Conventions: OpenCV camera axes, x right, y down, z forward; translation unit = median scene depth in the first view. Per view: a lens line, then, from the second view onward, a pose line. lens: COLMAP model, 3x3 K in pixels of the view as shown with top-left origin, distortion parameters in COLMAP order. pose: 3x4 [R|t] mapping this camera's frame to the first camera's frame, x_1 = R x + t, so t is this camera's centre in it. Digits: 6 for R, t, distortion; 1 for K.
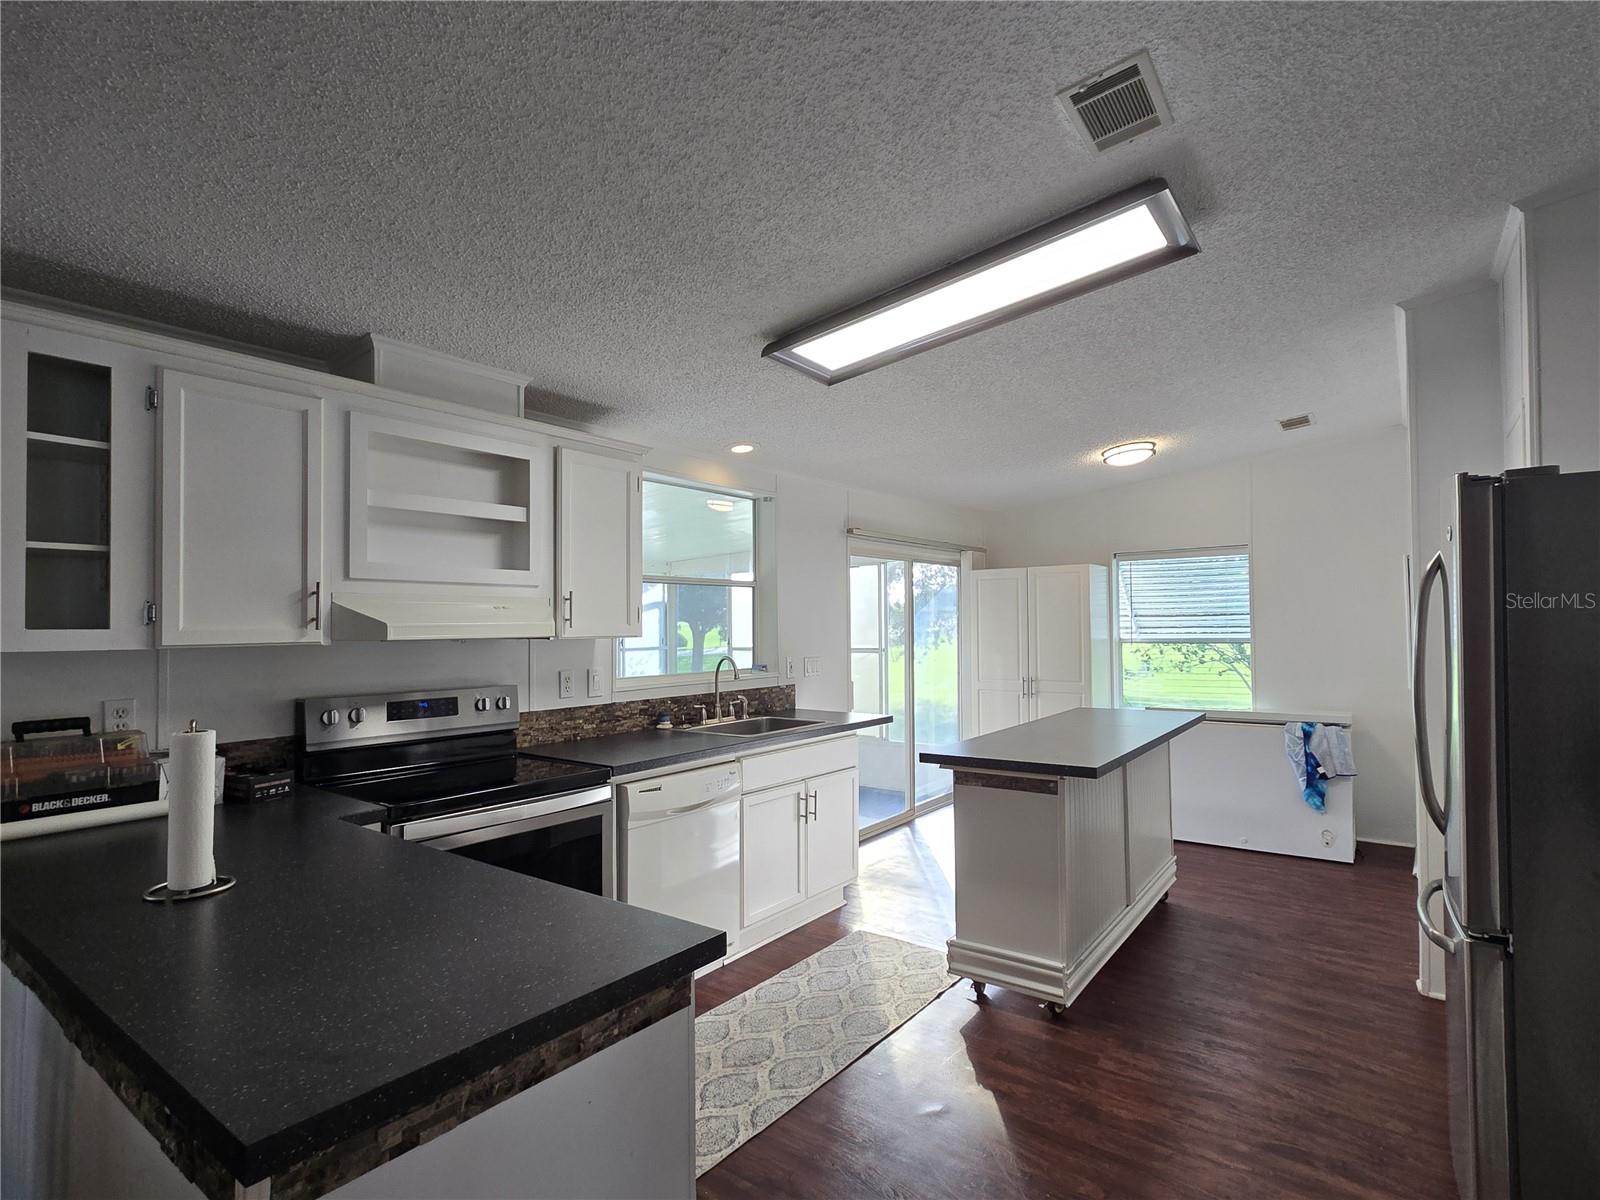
lens RADIAL K [[805.2, 0, 795.3], [0, 805.2, 600.3], [0, 0, 1]] dist [-0.003676, 0.001578]
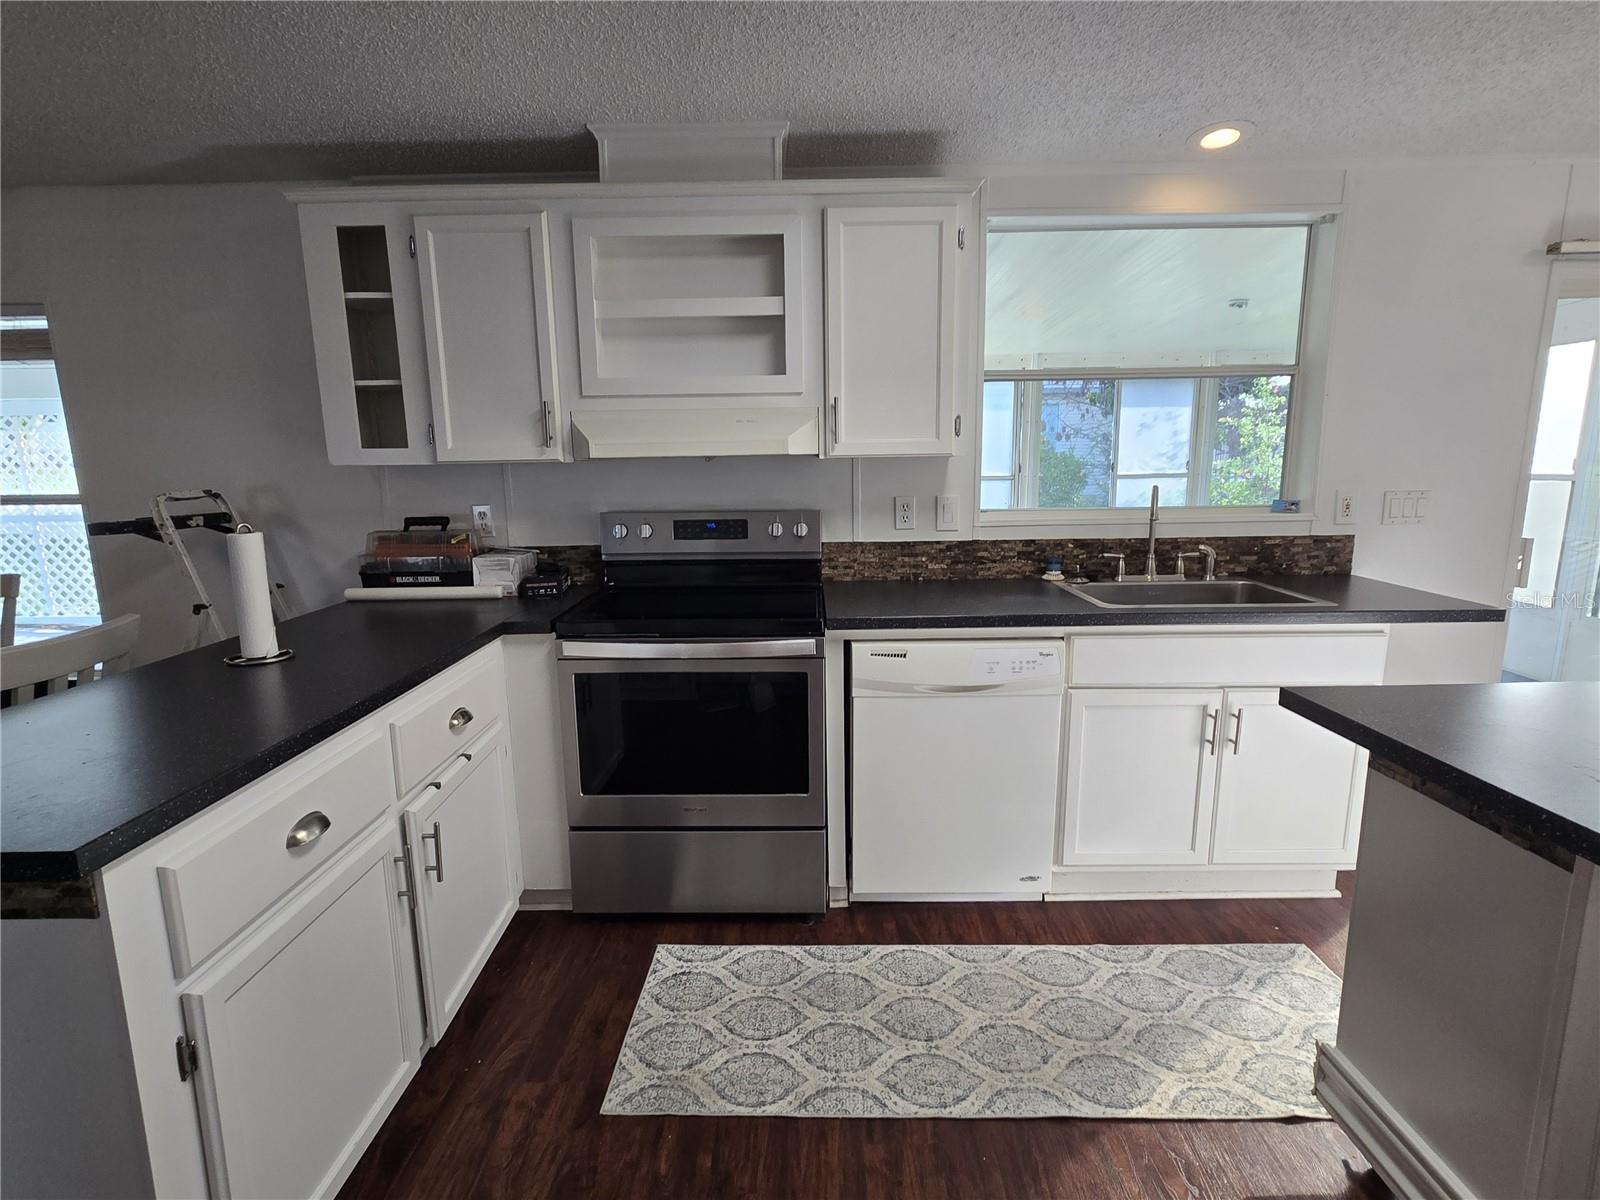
lens RADIAL K [[805.2, 0, 802.3], [0, 805.2, 602.7], [0, 0, 1]] dist [-0.003676, 0.001578]
pose [[0.603202, 0.142349, -0.784783, 0.361357], [0.034470, 0.978373, 0.203958, 0.024555], [0.796844, -0.150079, 0.585249, 0.472600]]
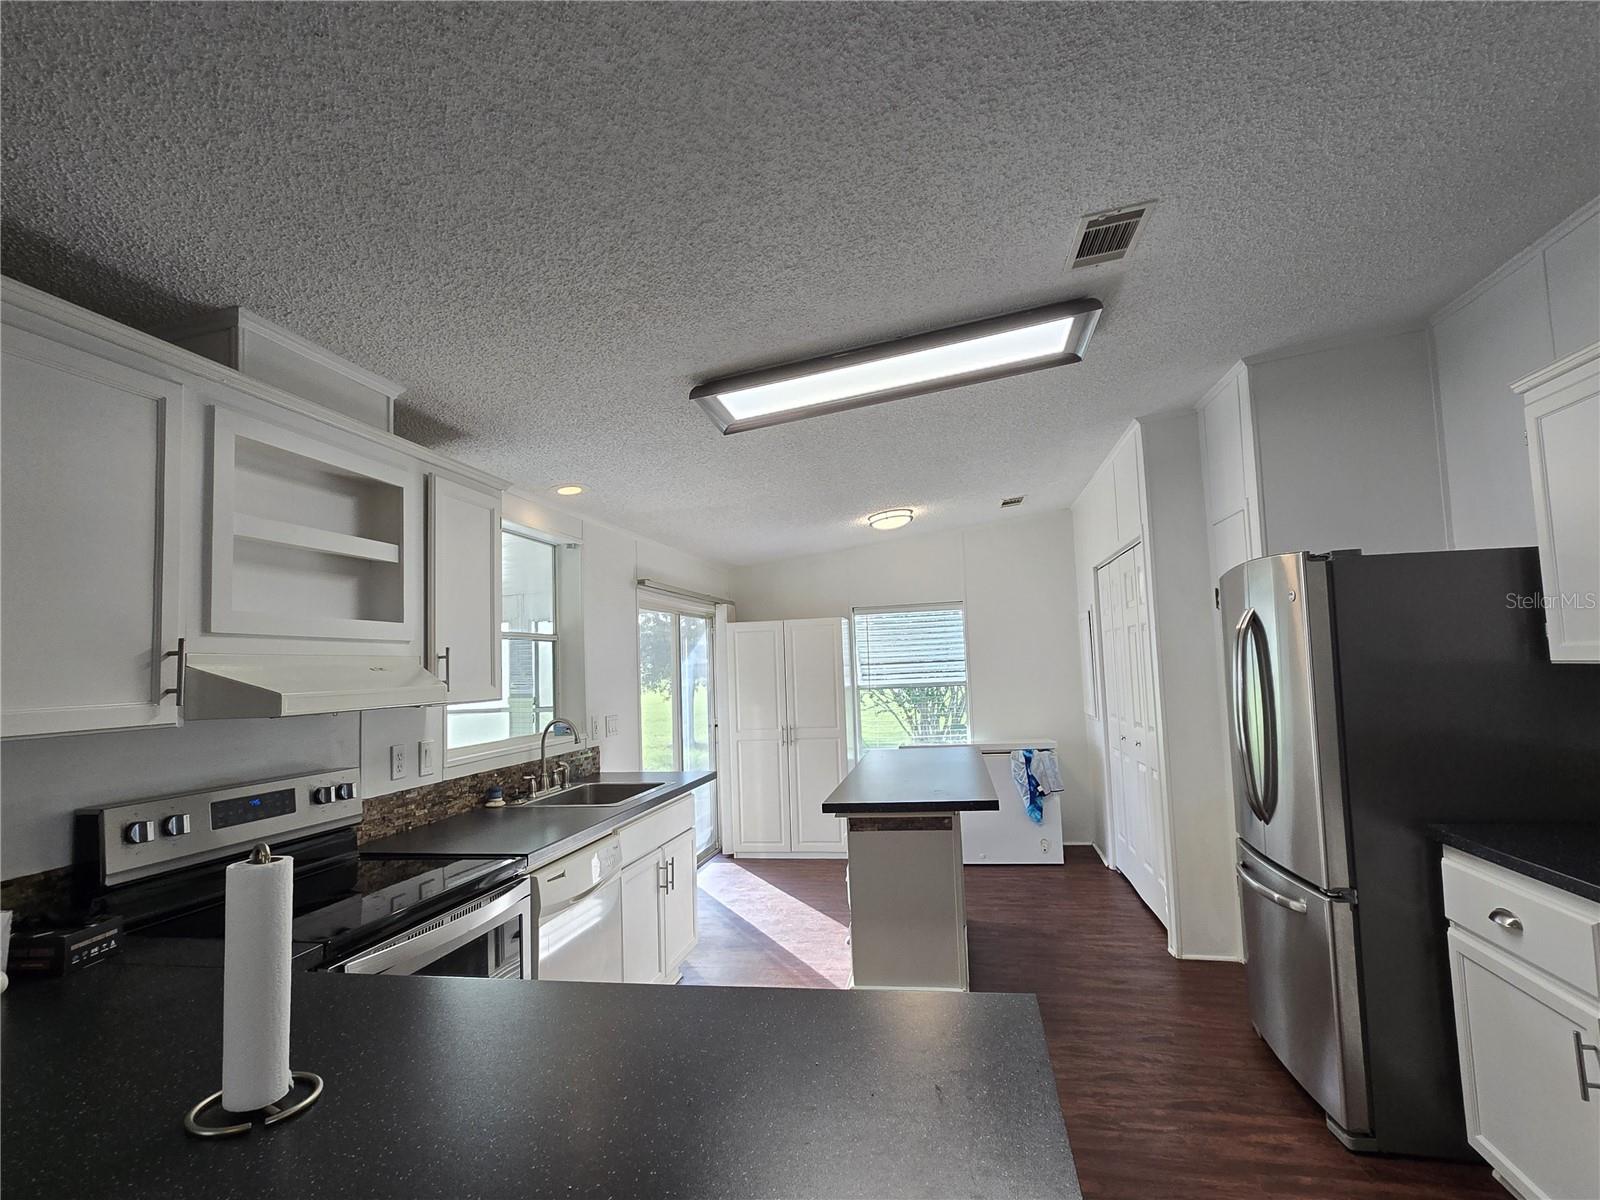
lens RADIAL K [[805.2, 0, 796.2], [0, 805.2, 601.5], [0, 0, 1]] dist [-0.003676, 0.001578]
pose [[0.897920, 0.012332, 0.439985, -0.321663], [0.015958, 0.998038, -0.060540, -0.002646], [-0.439869, 0.061382, 0.895962, 0.094863]]
